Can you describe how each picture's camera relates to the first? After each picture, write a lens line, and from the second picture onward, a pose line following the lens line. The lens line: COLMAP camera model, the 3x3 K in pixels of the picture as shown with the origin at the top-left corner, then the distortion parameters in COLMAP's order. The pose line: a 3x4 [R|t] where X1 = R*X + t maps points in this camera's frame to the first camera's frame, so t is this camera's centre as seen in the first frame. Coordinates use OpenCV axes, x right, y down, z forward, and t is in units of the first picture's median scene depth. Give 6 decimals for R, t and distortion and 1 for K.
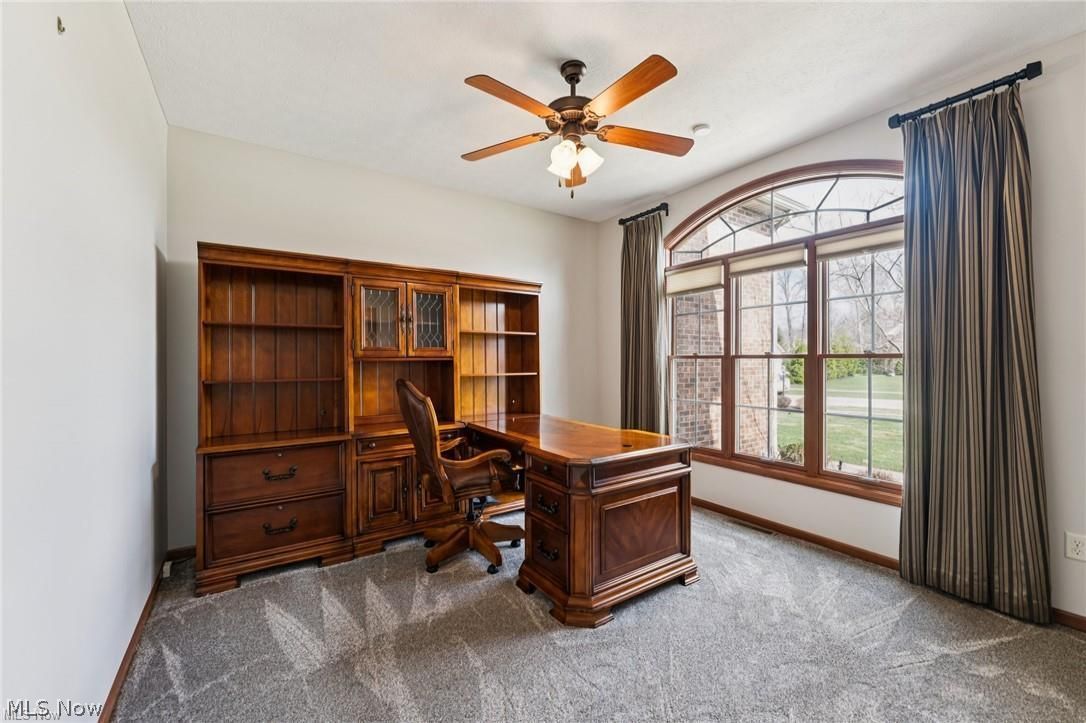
lens RADIAL K [[434.2, 0, 541.7], [0, 434.2, 356.5], [0, 0, 1]] dist [0.000227, 0.000758]
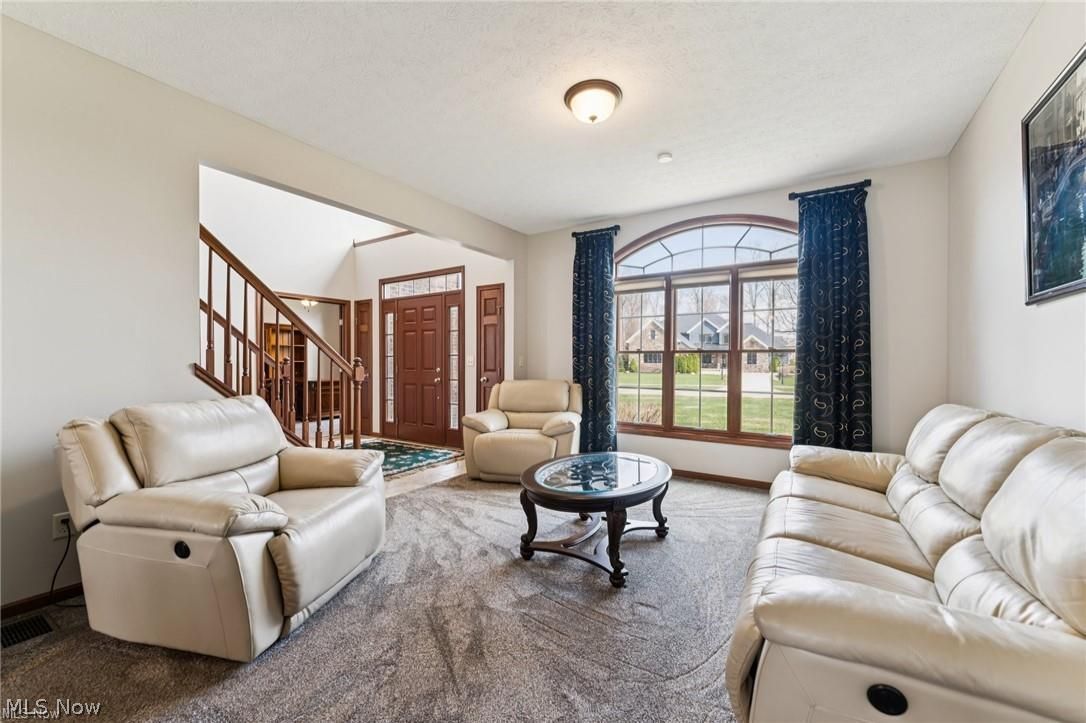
lens RADIAL K [[434.2, 0, 554.8], [0, 434.2, 358.6], [0, 0, 1]] dist [0.000227, 0.000758]
pose [[0.910615, -0.011989, 0.413082, -0.480673], [0.007746, 0.999899, 0.011944, 0.003415], [-0.413184, -0.007676, 0.910615, -0.039486]]
